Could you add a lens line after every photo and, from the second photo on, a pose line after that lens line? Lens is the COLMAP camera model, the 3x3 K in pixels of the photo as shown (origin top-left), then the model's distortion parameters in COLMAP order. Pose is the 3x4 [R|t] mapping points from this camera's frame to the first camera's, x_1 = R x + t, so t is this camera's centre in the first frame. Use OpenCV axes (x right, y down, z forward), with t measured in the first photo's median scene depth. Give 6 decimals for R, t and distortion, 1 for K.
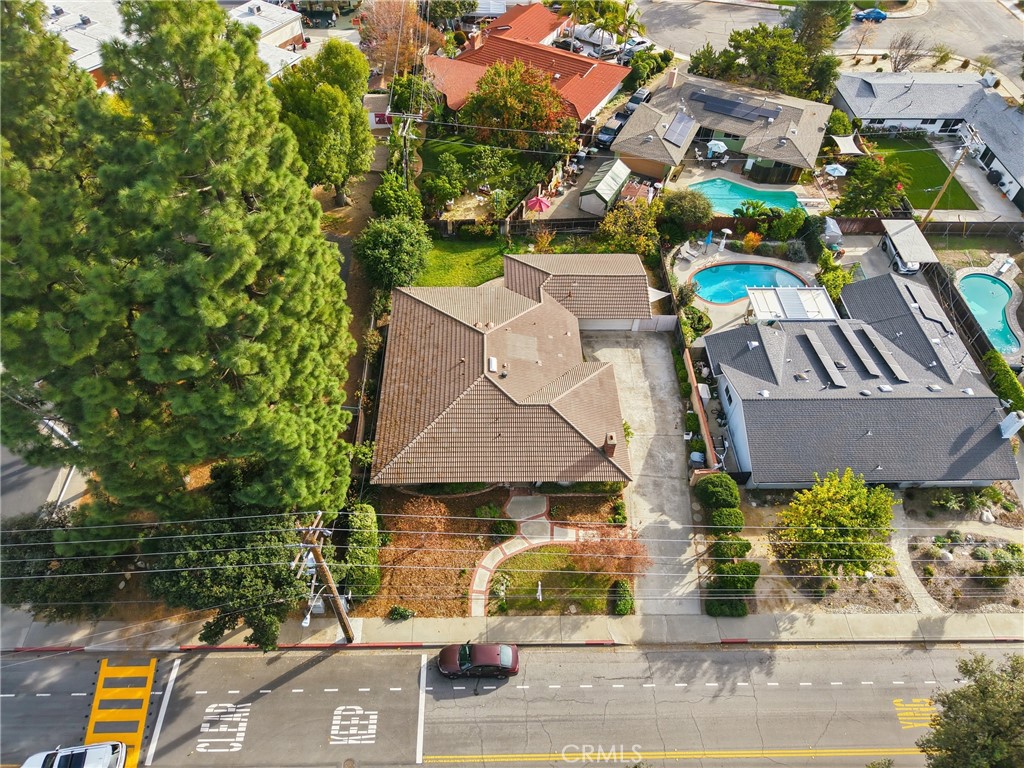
lens RADIAL K [[686.1, 0, 512.0], [0, 686.1, 384.0], [0, 0, 1]] dist [0.001490, -0.002210]
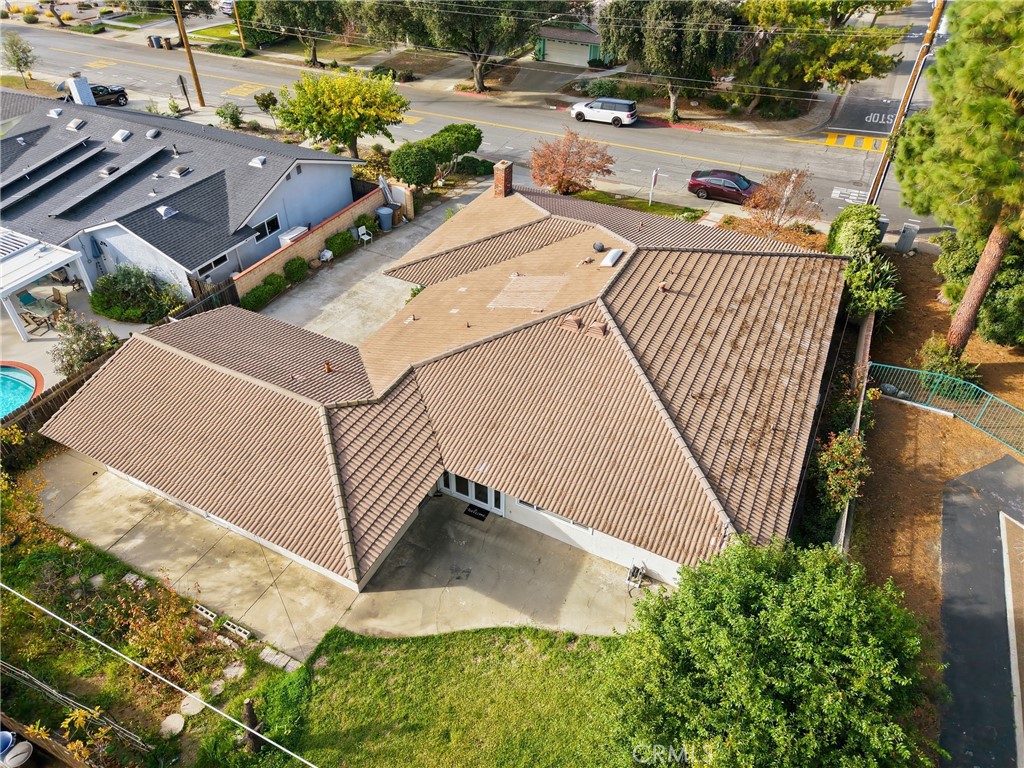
lens RADIAL K [[686.1, 0, 512.0], [0, 686.1, 384.0], [0, 0, 1]] dist [0.001490, -0.002210]
pose [[-0.883946, -0.320126, 0.340820, -0.166788], [0.335381, 0.073830, 0.939185, -0.528540], [-0.325820, 0.944494, 0.042102, 1.081641]]
